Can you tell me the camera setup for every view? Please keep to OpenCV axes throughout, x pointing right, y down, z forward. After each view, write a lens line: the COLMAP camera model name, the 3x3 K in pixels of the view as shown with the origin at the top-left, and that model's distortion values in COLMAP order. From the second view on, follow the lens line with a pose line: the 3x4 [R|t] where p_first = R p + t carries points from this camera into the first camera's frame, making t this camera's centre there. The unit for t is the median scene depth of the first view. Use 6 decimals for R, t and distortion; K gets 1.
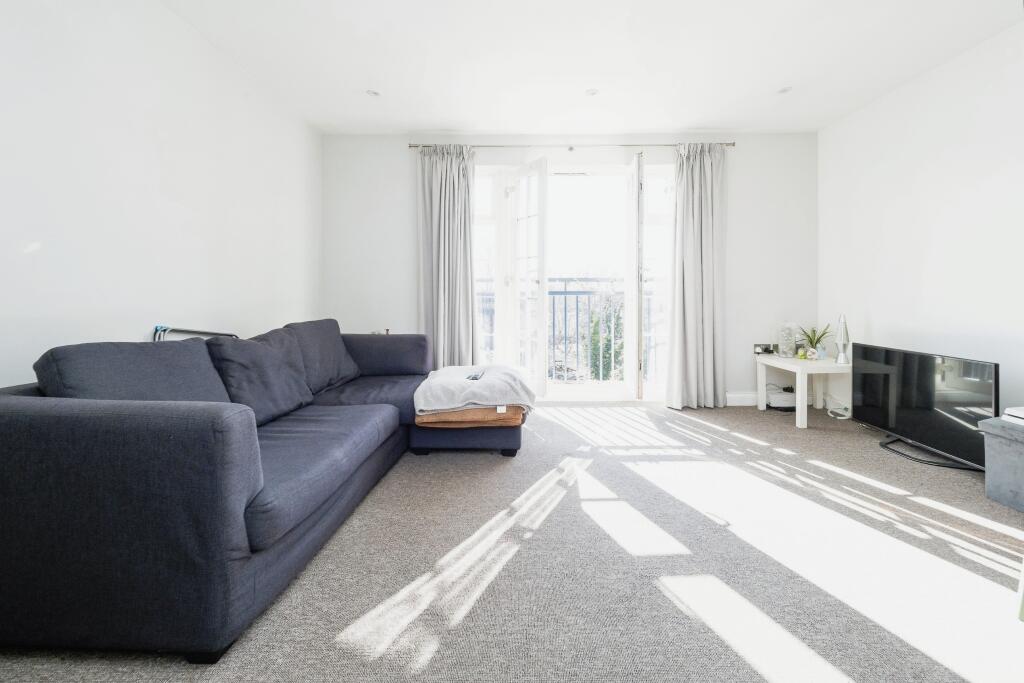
lens RADIAL K [[432.2, 0, 518.0], [0, 432.2, 291.8], [0, 0, 1]] dist [-0.004478, -0.002491]
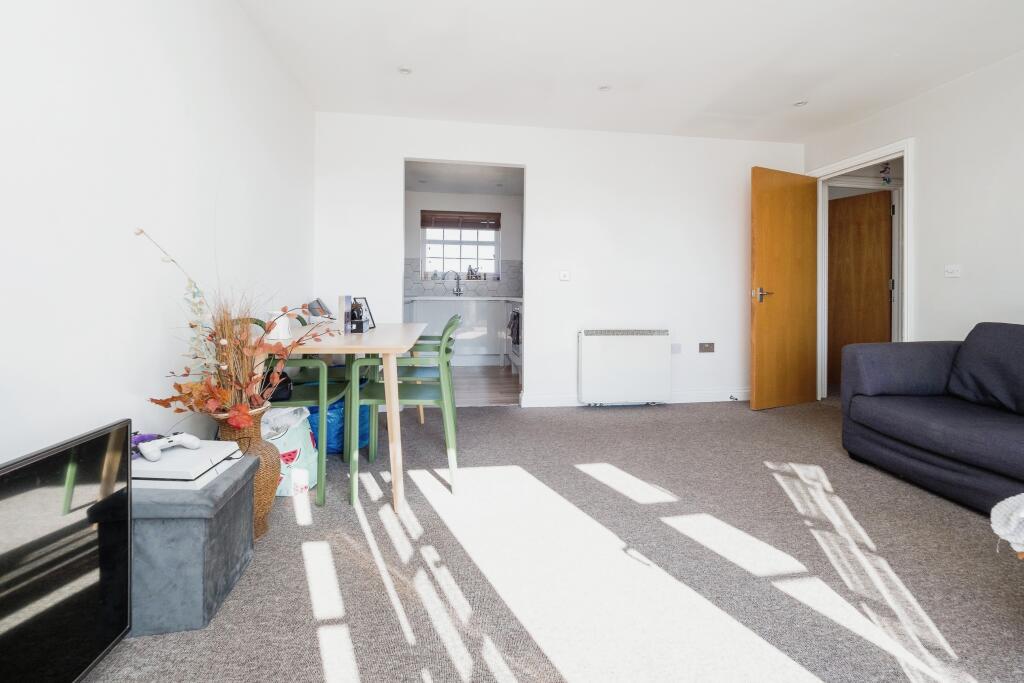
lens RADIAL K [[432.2, 0, 519.7], [0, 432.2, 300.9], [0, 0, 1]] dist [-0.004478, -0.002491]
pose [[-0.987799, -0.000978, -0.155730, 0.661113], [-0.002502, 0.999951, 0.009594, 0.014595], [0.155713, 0.009867, -0.987753, 1.446596]]
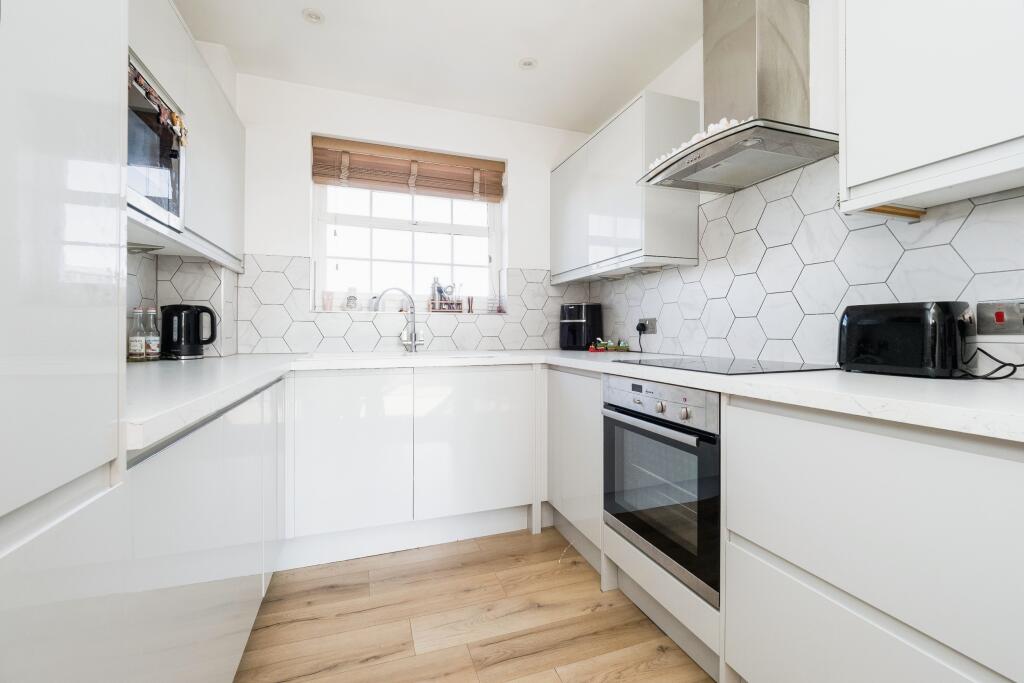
lens RADIAL K [[432.2, 0, 508.5], [0, 432.2, 333.8], [0, 0, 1]] dist [-0.004478, -0.002491]
pose [[-0.944892, 0.005093, -0.327342, 0.743081], [0.007653, 0.999949, -0.006532, -0.024132], [0.327292, -0.008677, -0.944883, -0.116499]]
